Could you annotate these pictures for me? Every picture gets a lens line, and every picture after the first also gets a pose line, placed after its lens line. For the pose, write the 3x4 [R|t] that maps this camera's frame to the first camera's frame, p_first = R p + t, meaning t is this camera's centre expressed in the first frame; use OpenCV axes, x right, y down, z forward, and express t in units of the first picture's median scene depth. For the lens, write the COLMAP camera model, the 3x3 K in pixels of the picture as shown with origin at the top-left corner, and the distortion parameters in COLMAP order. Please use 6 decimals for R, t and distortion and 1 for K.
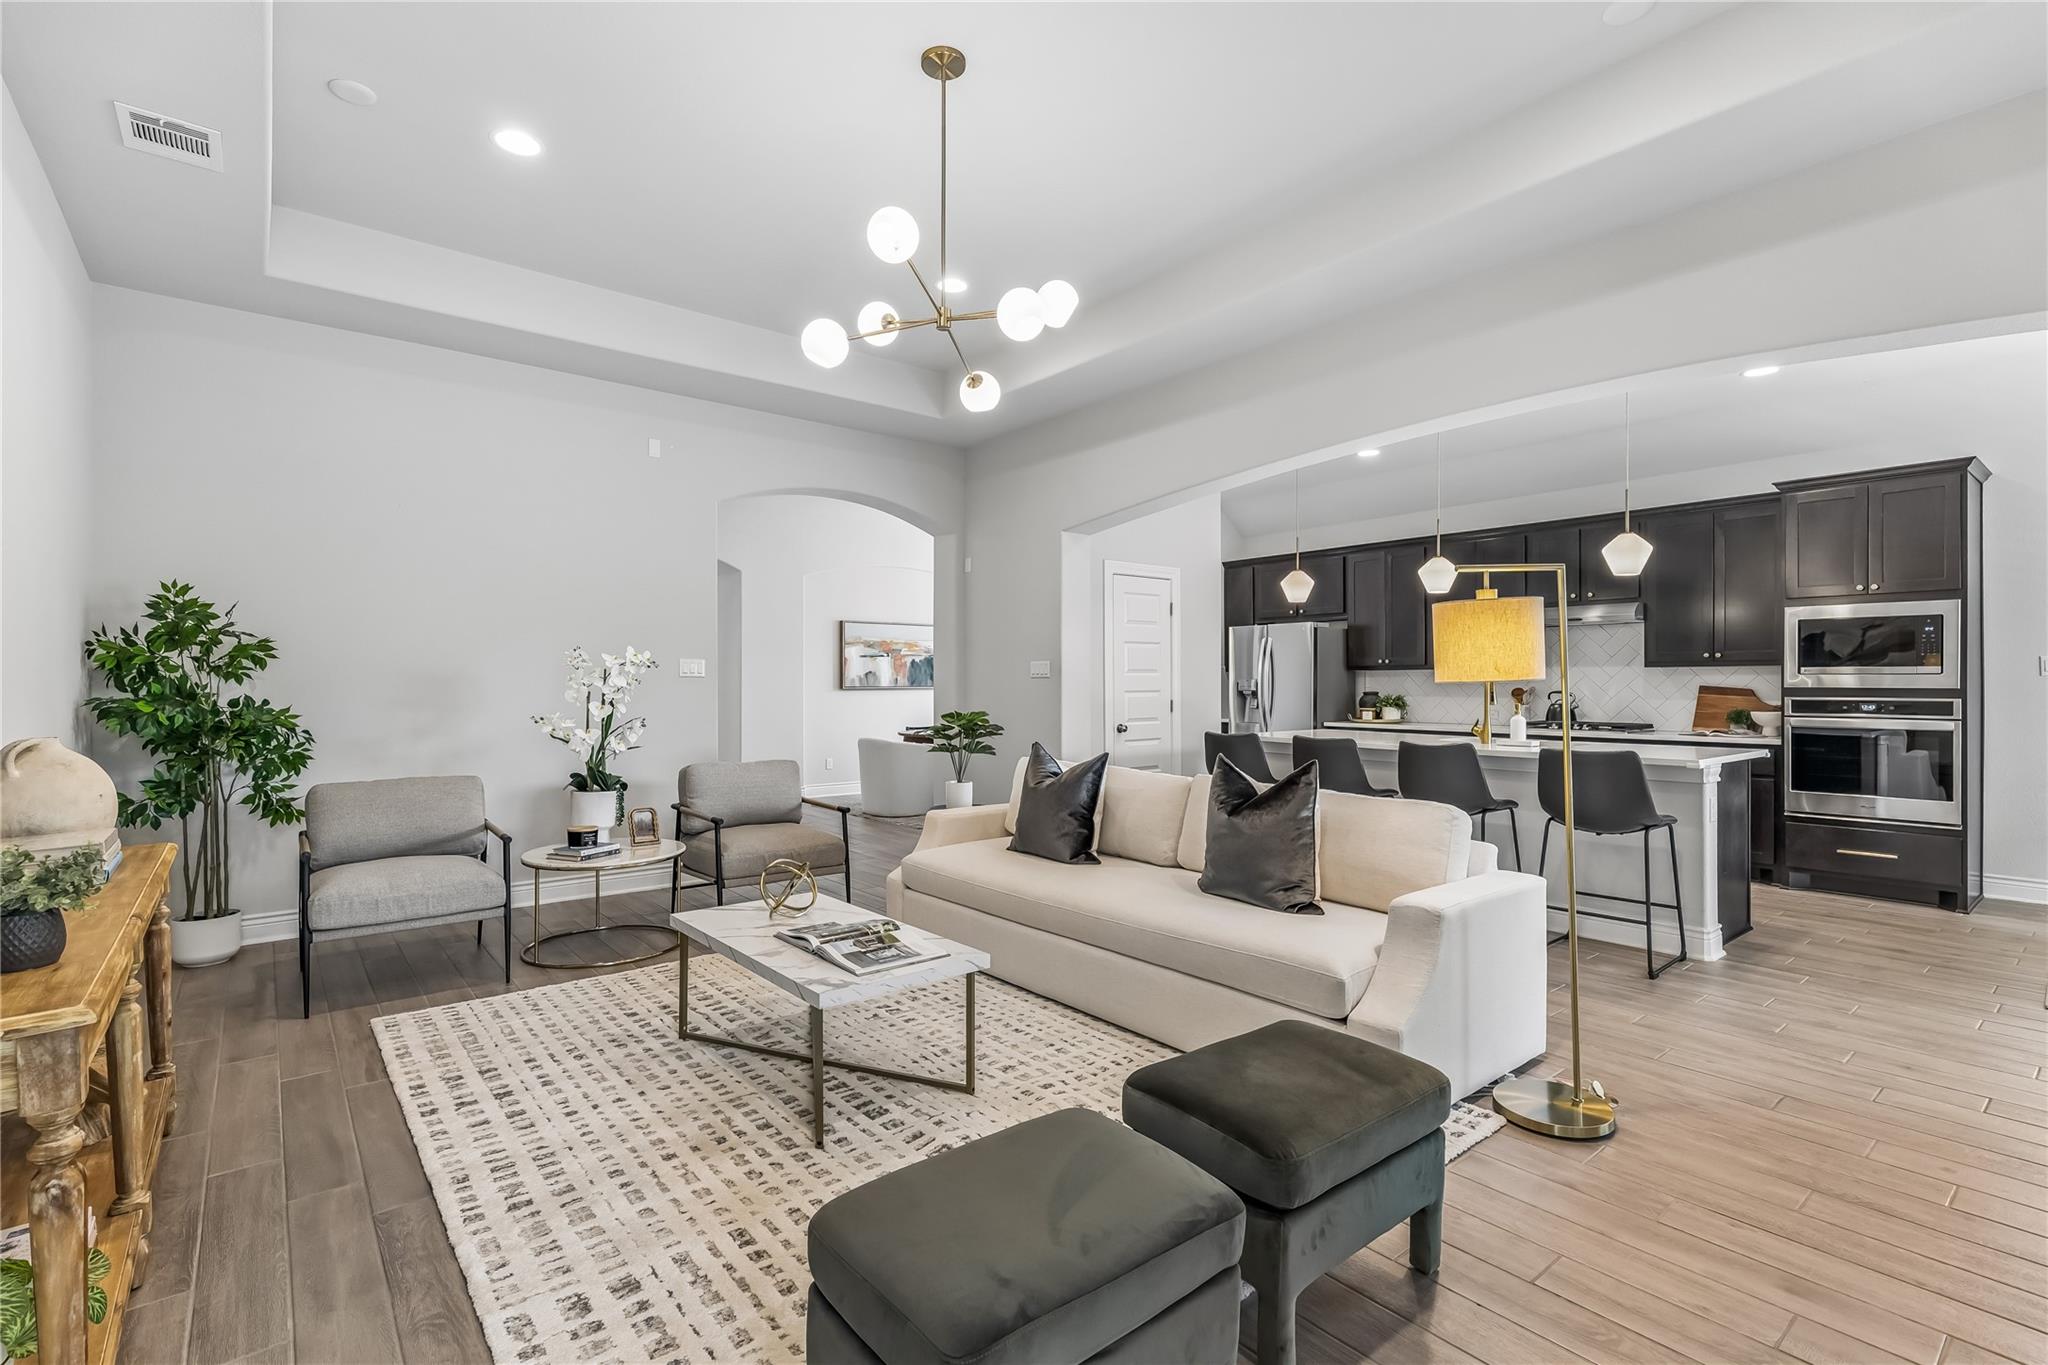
lens RADIAL K [[936.6, 0, 1024.1], [0, 936.6, 682.6], [0, 0, 1]] dist [0.001003, 0.000098]
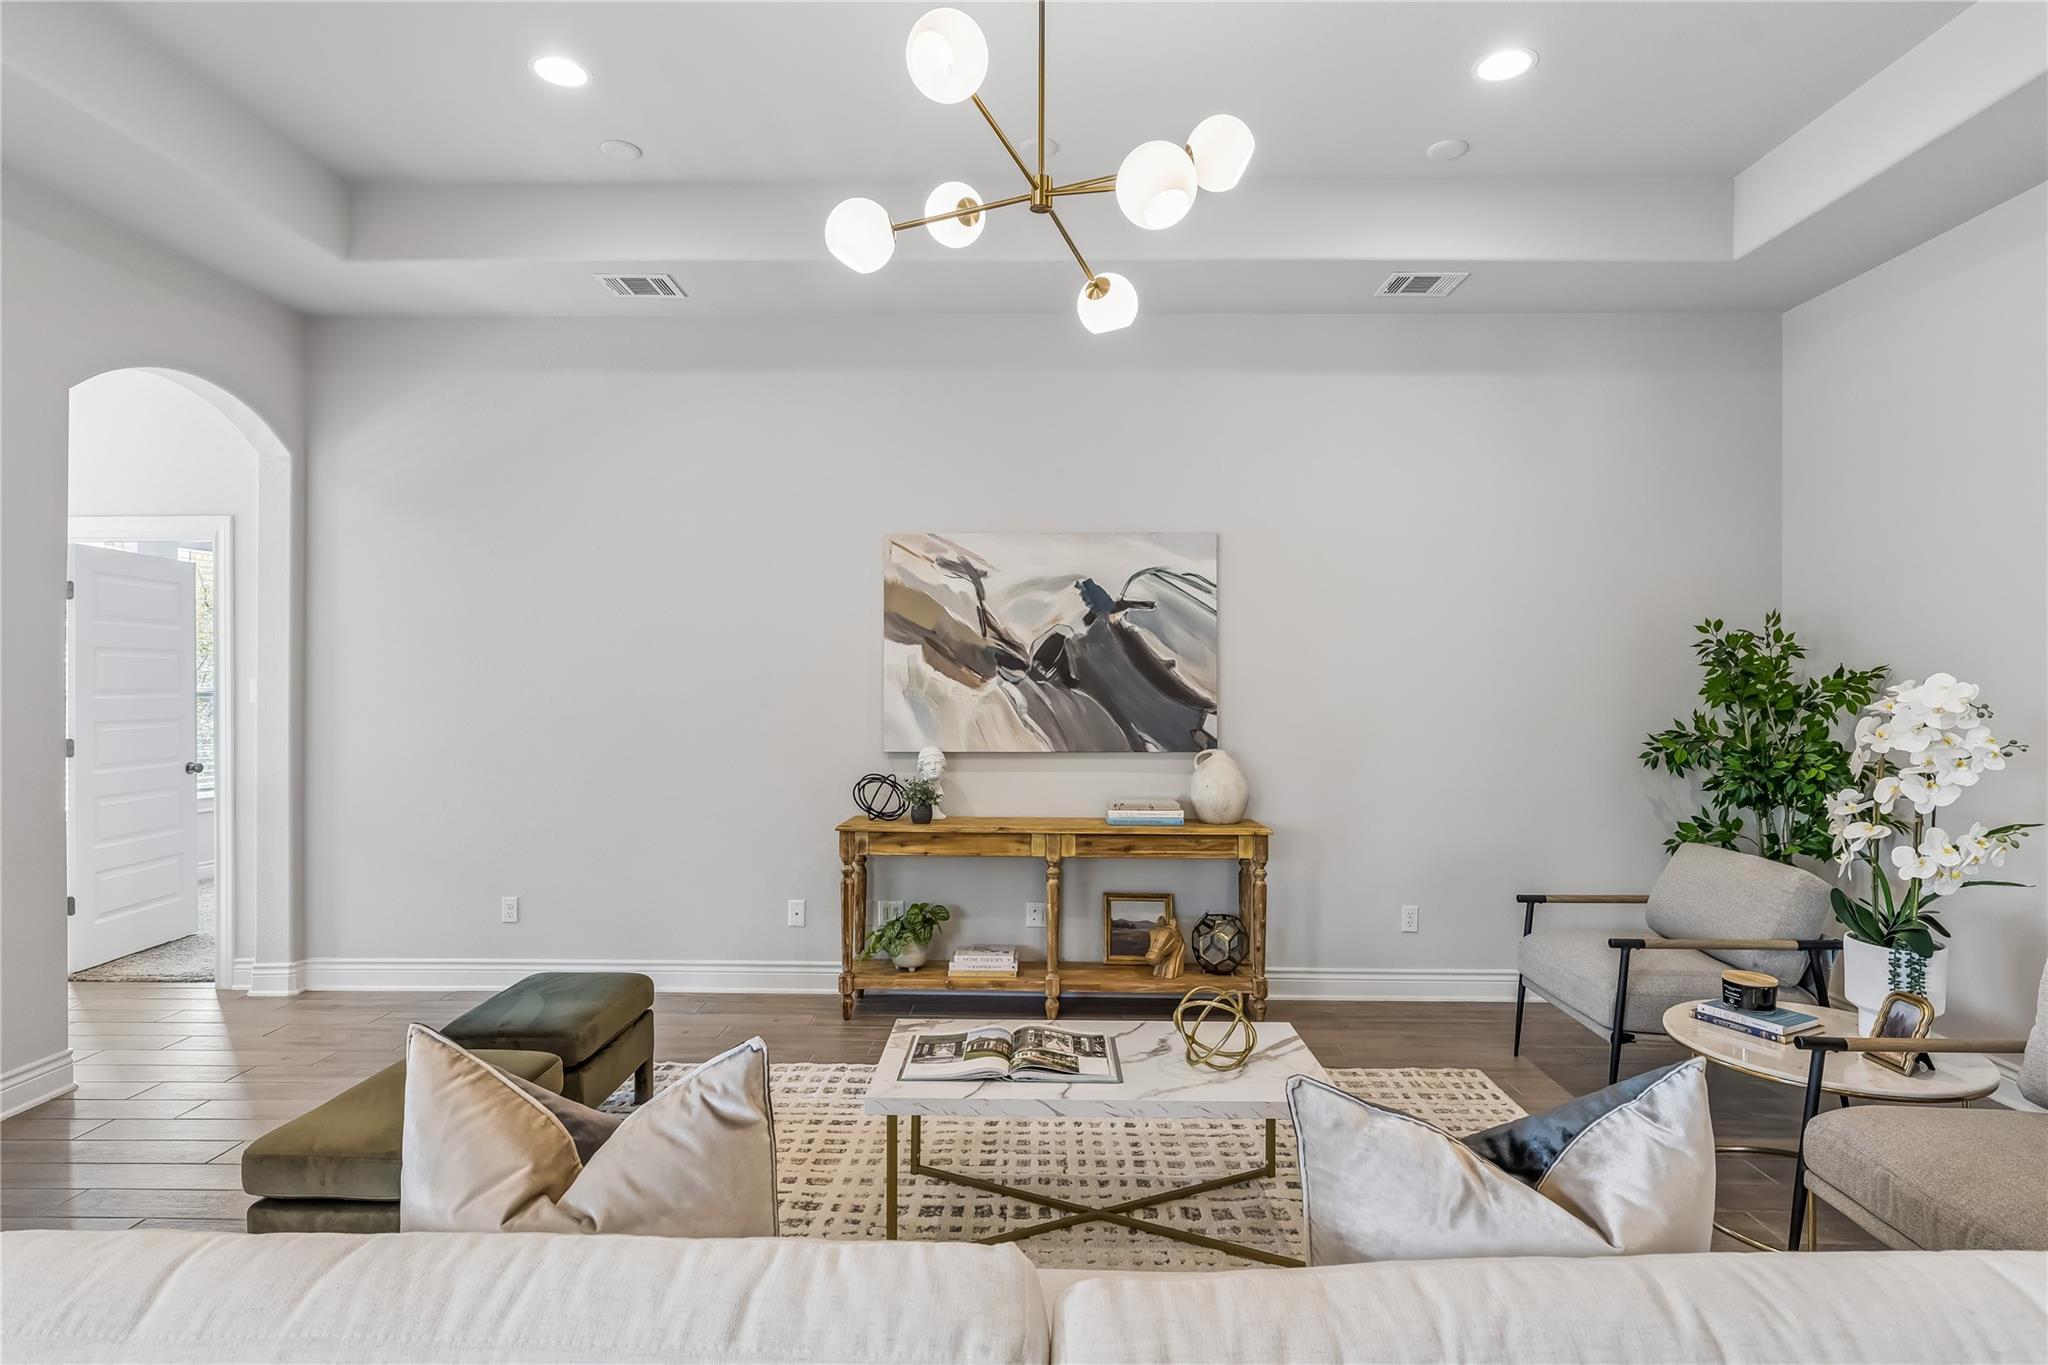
lens RADIAL K [[1053.9, 0, 1032.5], [0, 1053.9, 680.7], [0, 0, 1]] dist [-0.012609, -0.000143]
pose [[-0.641723, 0.003914, -0.766927, 0.274119], [-0.003631, 0.999960, 0.008142, -0.032719], [0.766928, 0.008010, -0.641683, 0.839154]]
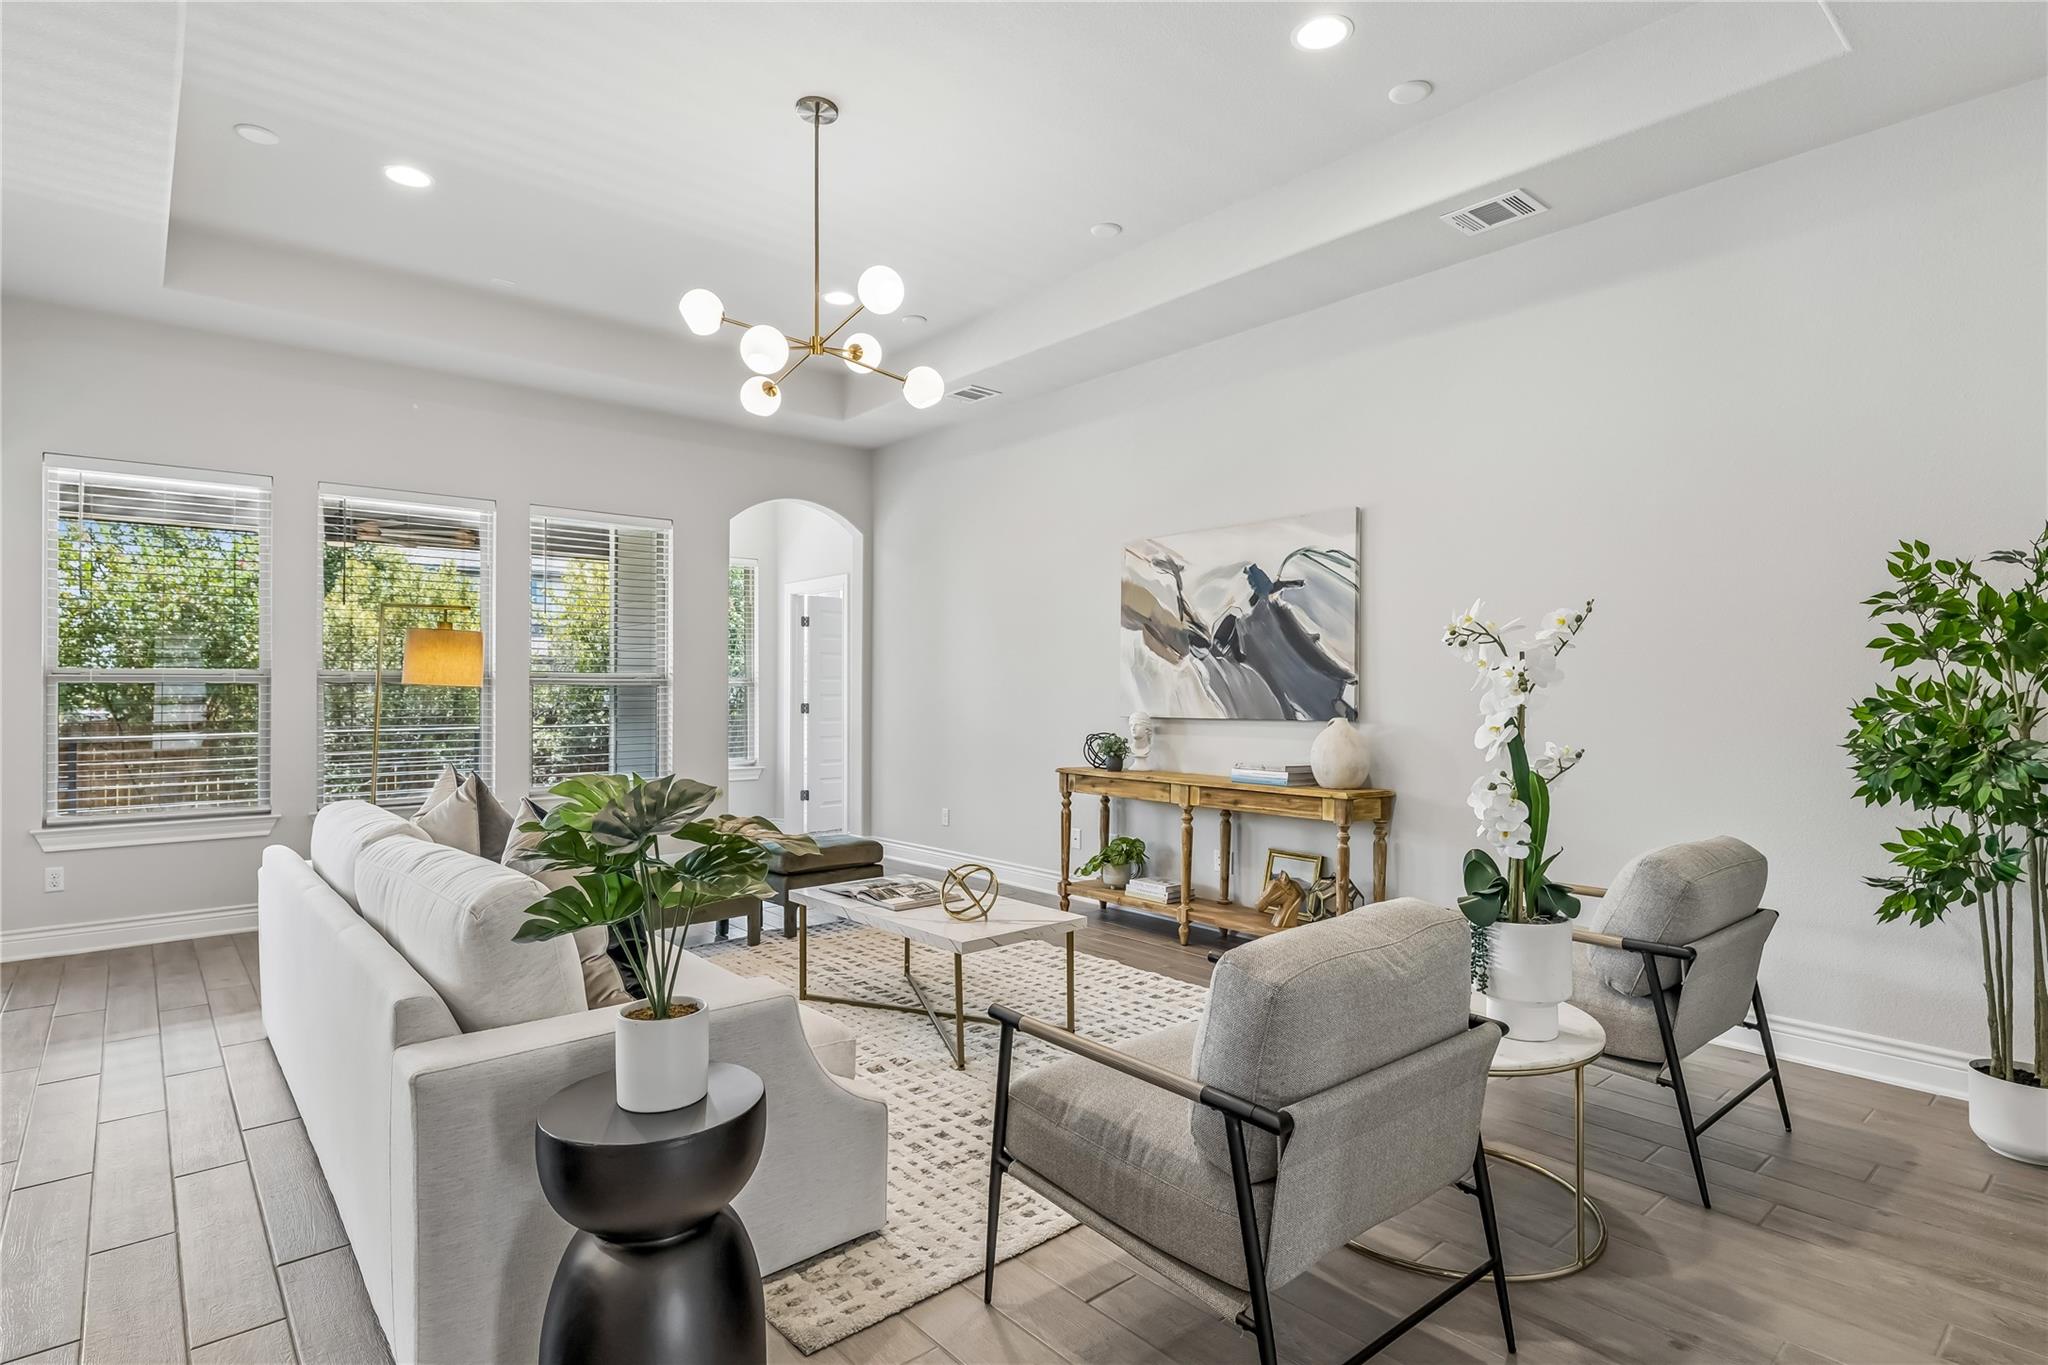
lens RADIAL K [[1053.9, 0, 1021.7], [0, 1053.9, 684.9], [0, 0, 1]] dist [-0.012609, -0.000143]
pose [[-0.999718, 0.002607, -0.023610, -0.168297], [0.002657, 0.999994, -0.002106, 0.001344], [0.023604, -0.002168, -0.999719, 1.263195]]
